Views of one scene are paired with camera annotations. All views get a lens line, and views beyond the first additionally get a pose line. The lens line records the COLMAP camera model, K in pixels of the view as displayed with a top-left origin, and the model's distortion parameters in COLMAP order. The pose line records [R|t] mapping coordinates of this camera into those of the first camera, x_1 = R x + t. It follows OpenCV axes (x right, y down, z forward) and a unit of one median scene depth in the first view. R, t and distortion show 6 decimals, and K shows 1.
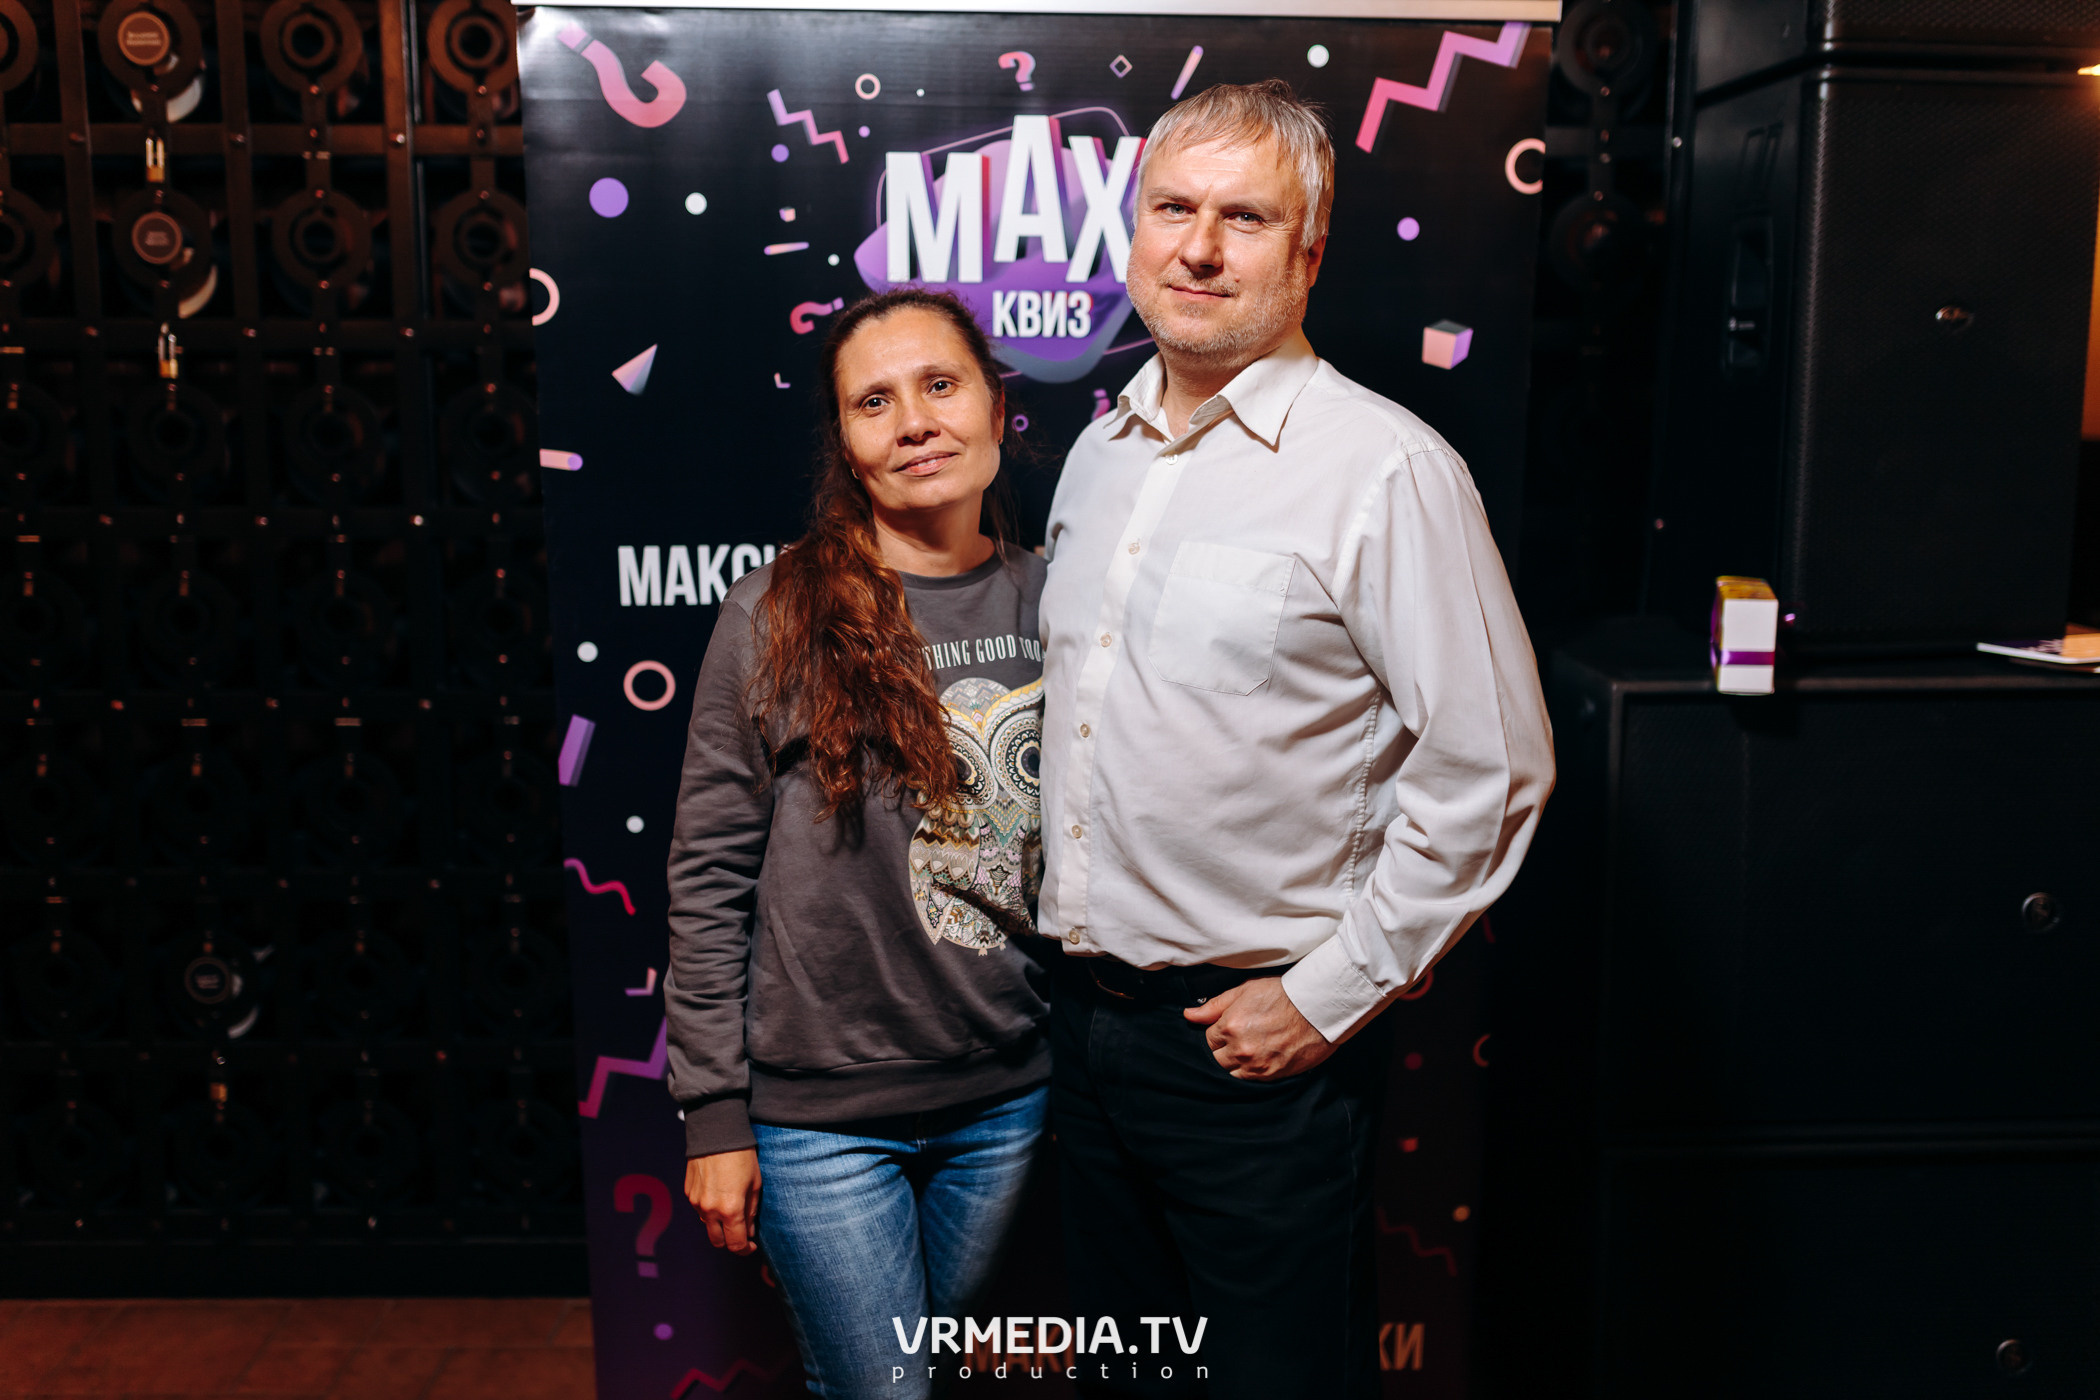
lens RADIAL K [[2020.8, 0, 1050.0], [0, 2020.8, 700.0], [0, 0, 1]] dist [0.000086, 0.007211]
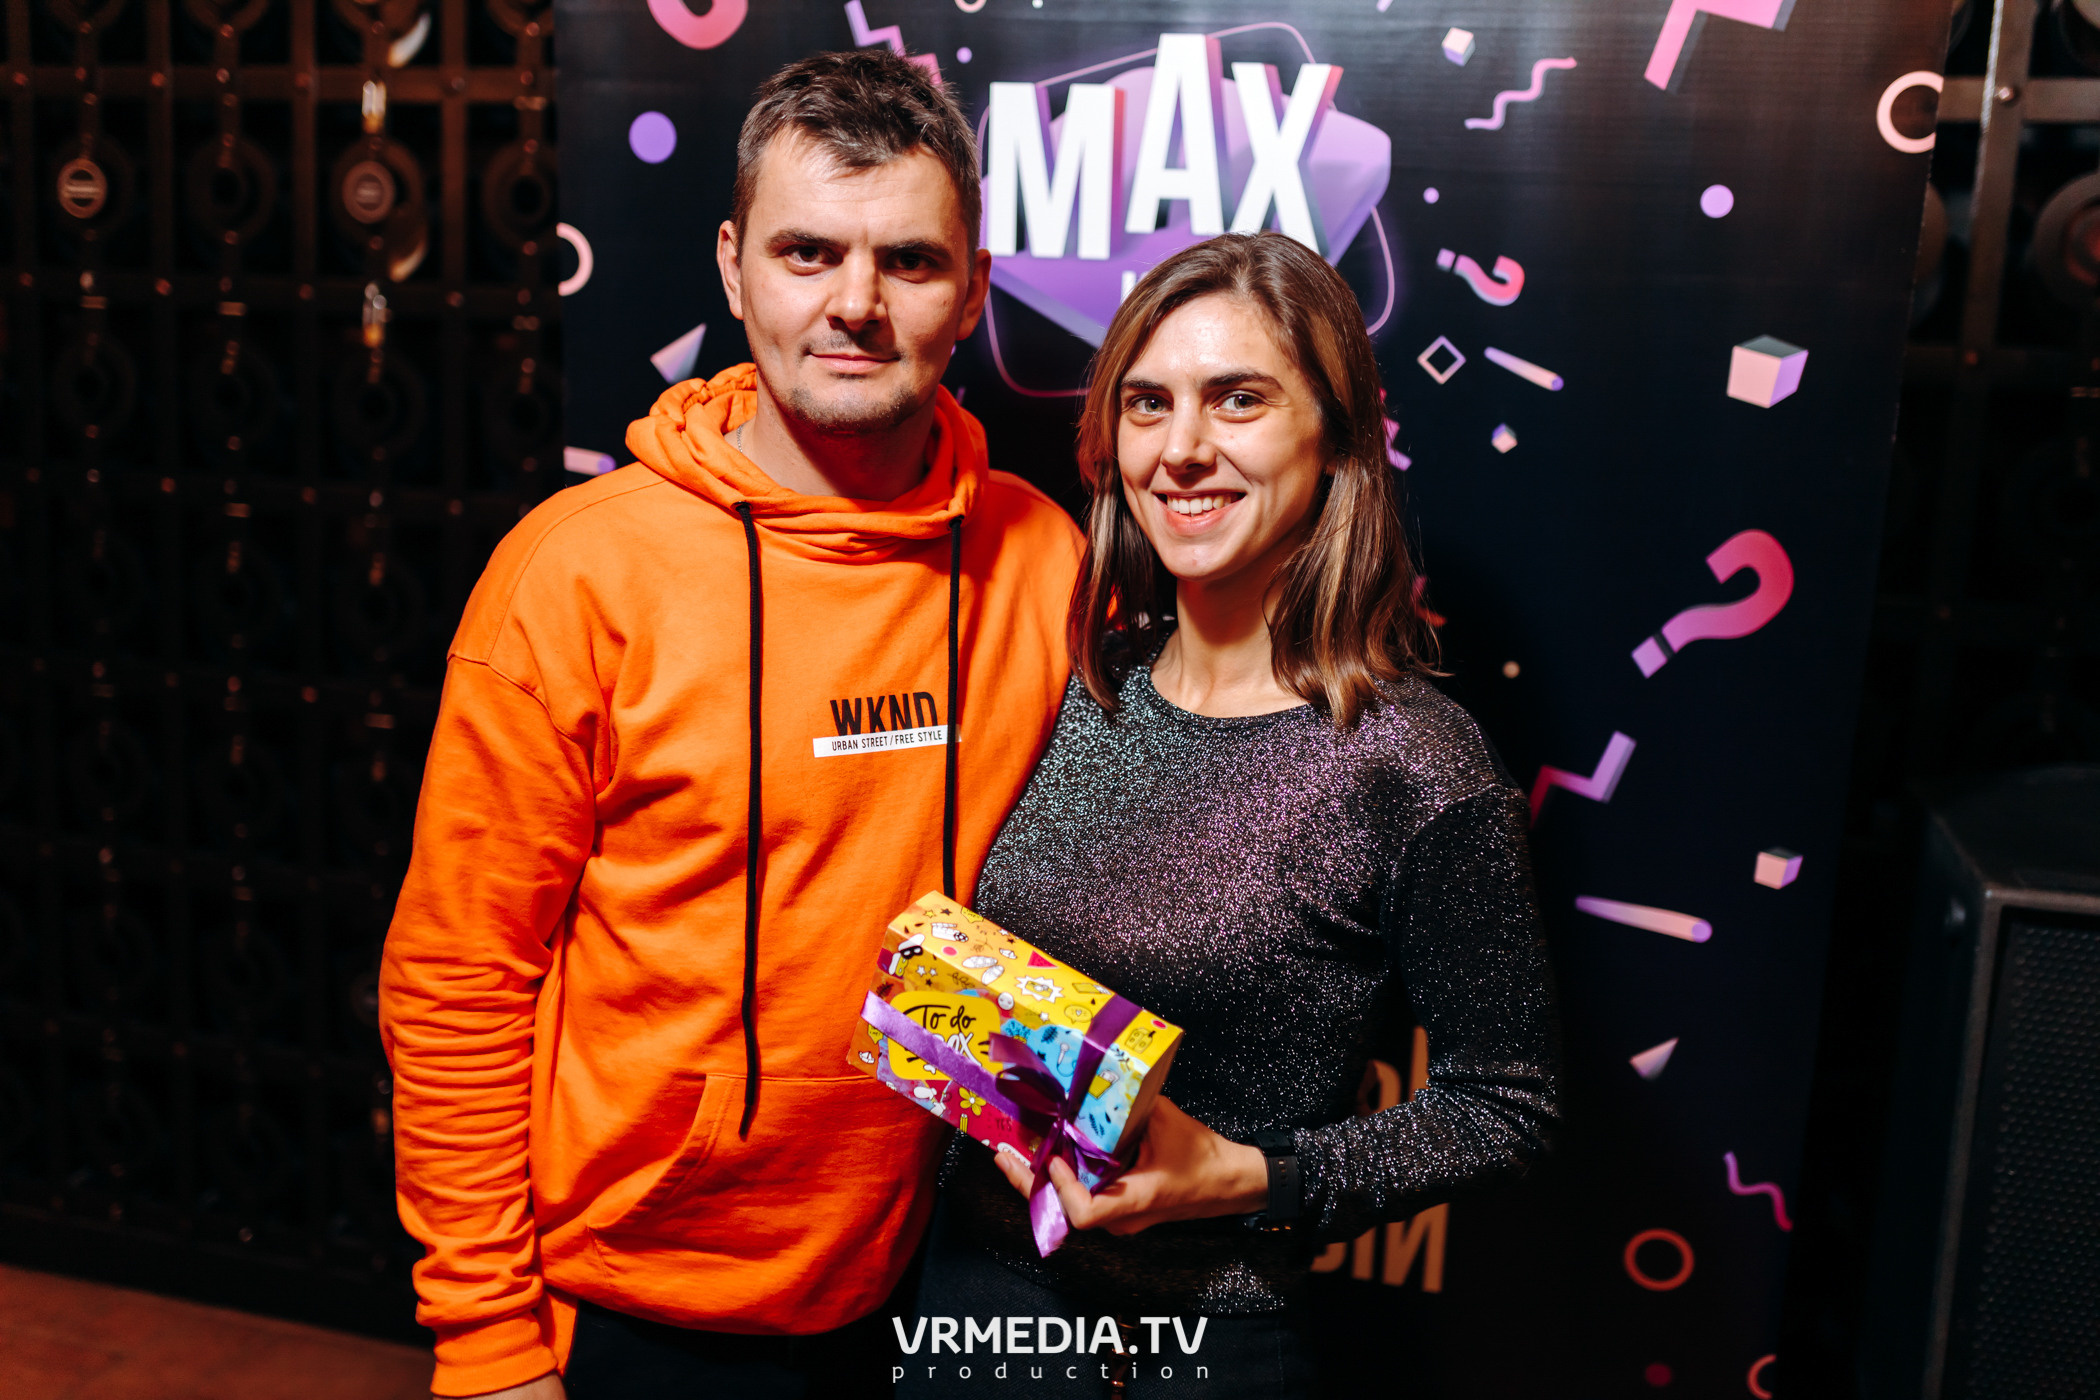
lens RADIAL K [[2020.8, 0, 1050.0], [0, 2020.8, 700.0], [0, 0, 1]] dist [0.000086, 0.007211]
pose [[0.955505, 0.092287, -0.280167, 0.169016], [-0.092998, 0.995608, 0.010784, -0.050252], [0.279932, 0.015750, 0.959891, 0.277935]]
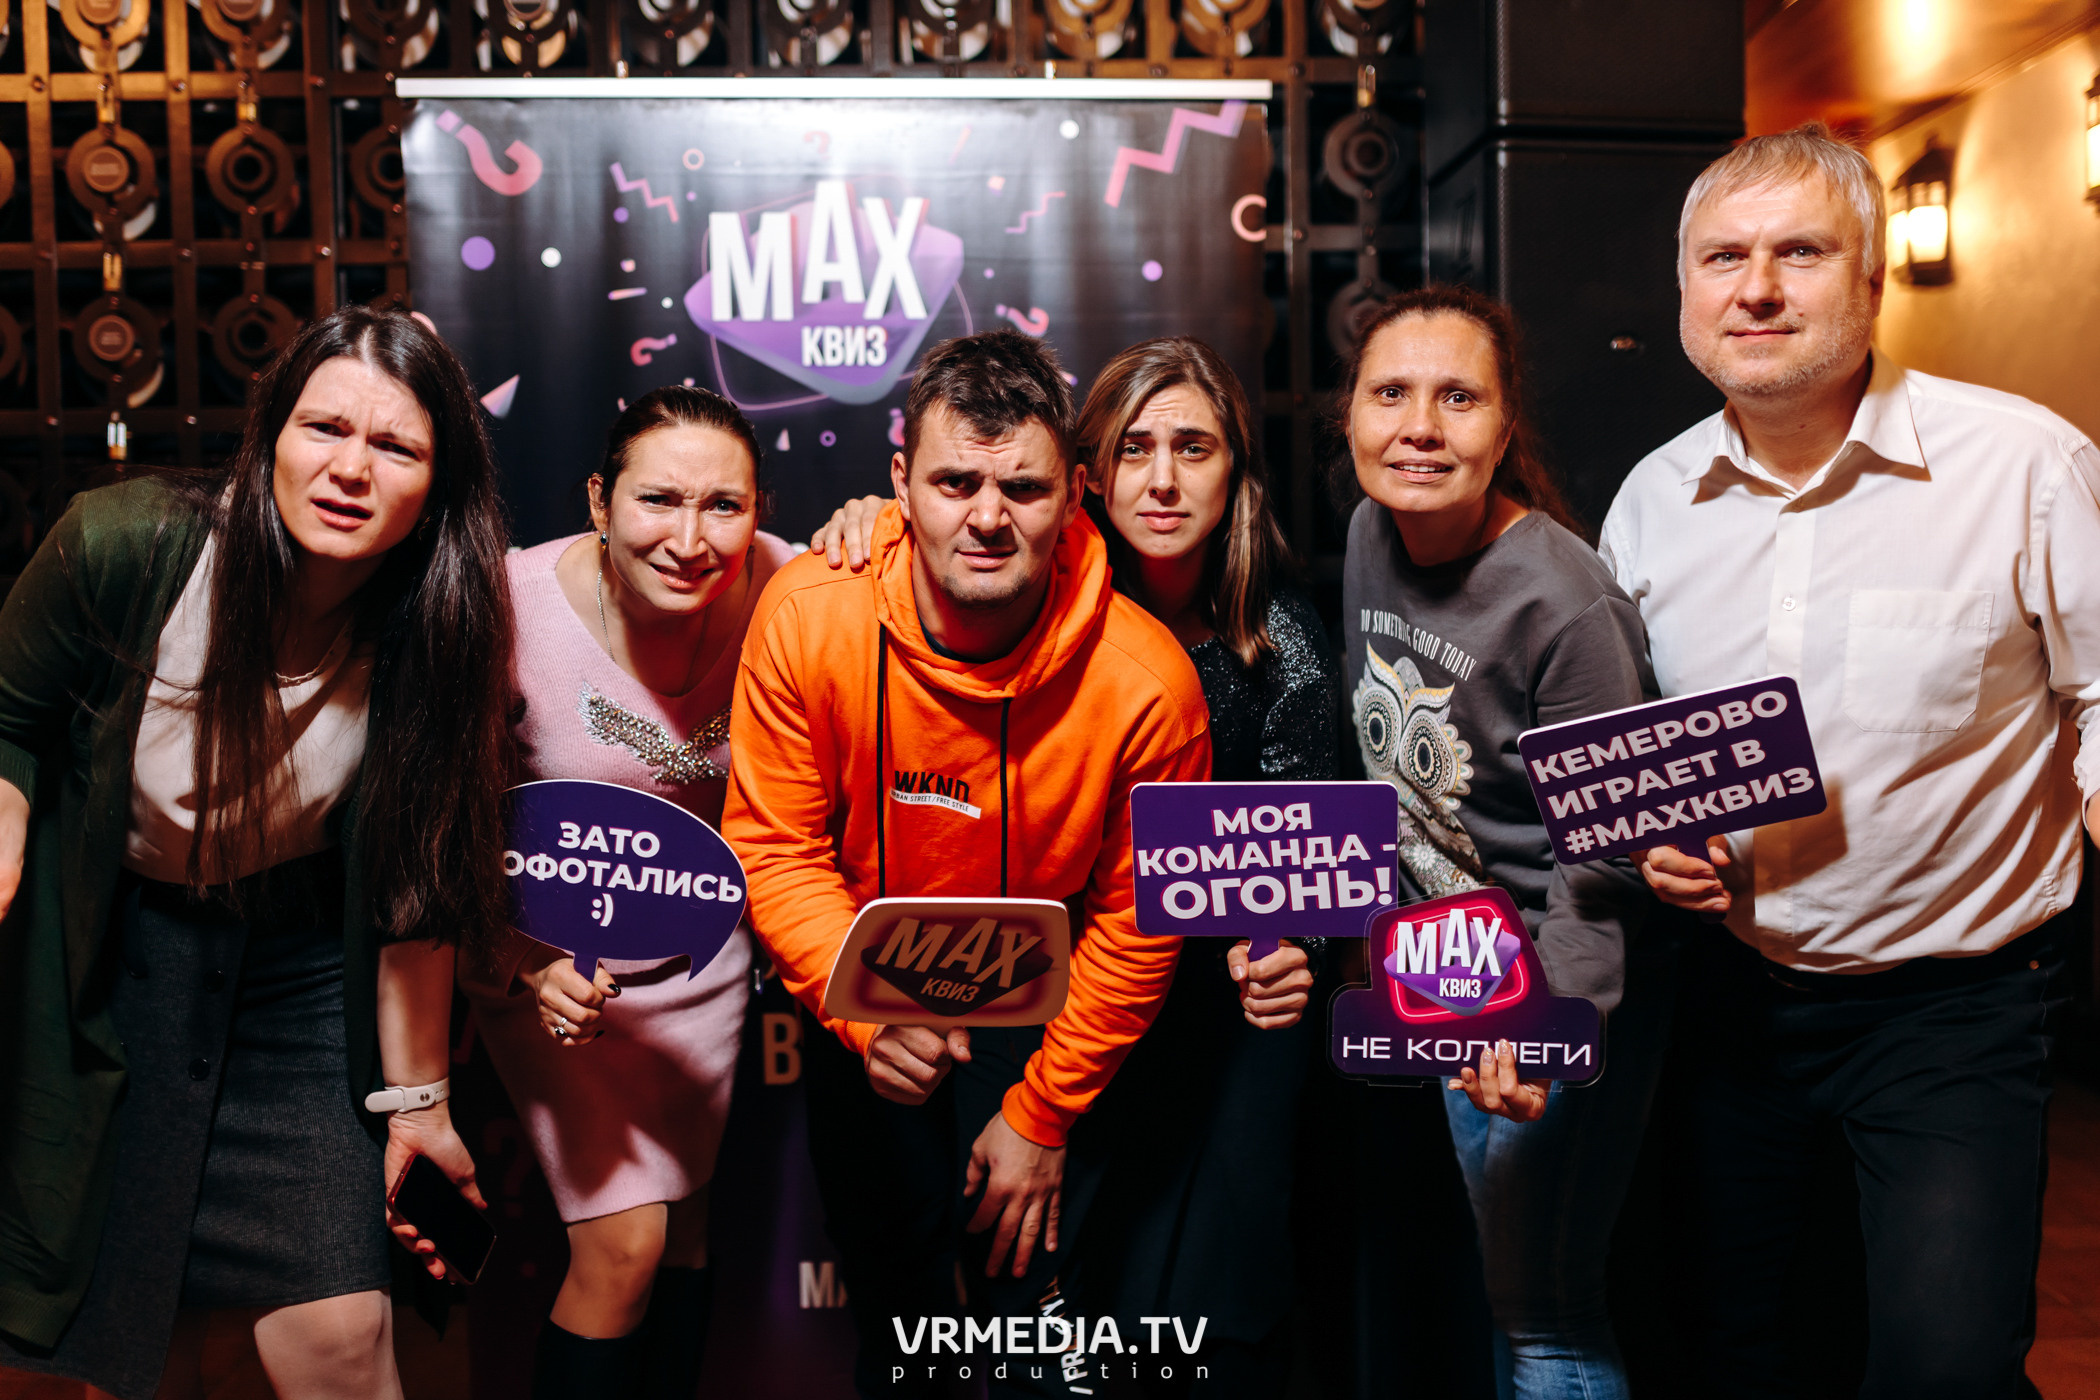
lens RADIAL K [[2020.8, 0, 1050.0], [0, 2020.8, 700.0], [0, 0, 1]] dist [0.000086, 0.007211]
pose [[0.999834, -0.017719, 0.004199, 0.107858], [0.018088, 0.992984, -0.116858, 0.155623], [-0.002099, 0.116915, 0.993140, -0.152570]]
